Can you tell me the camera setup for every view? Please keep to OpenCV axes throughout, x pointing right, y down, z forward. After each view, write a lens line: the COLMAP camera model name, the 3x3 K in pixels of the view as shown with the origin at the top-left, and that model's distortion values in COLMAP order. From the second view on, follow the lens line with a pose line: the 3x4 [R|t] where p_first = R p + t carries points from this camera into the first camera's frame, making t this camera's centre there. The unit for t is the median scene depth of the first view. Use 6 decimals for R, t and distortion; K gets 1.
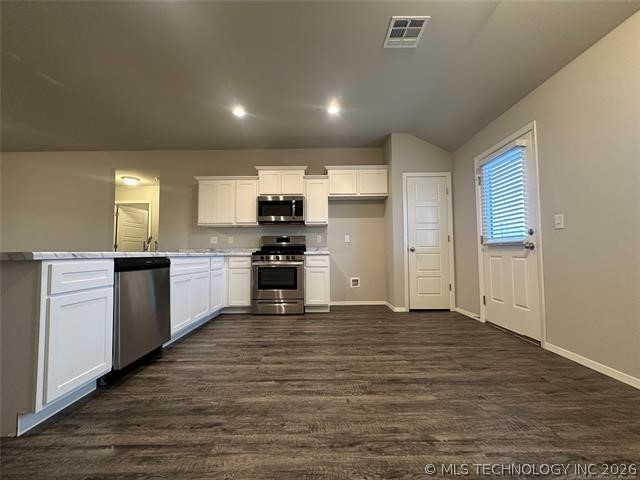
lens RADIAL K [[254.0, 0, 319.6], [0, 254.0, 240.3], [0, 0, 1]] dist [-0.000986, 0.000444]
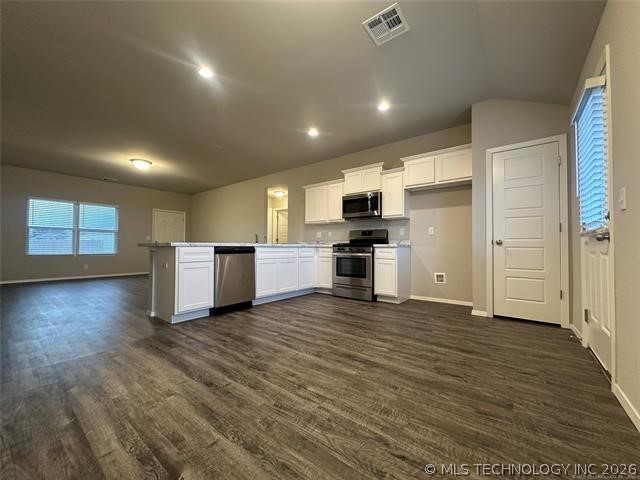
lens RADIAL K [[254.0, 0, 320.5], [0, 254.0, 240.8], [0, 0, 1]] dist [-0.000986, 0.000444]
pose [[0.790930, -0.001204, -0.611905, 0.490376], [0.019332, 0.999548, 0.023021, 0.001480], [0.611601, -0.030038, 0.790596, 0.015272]]
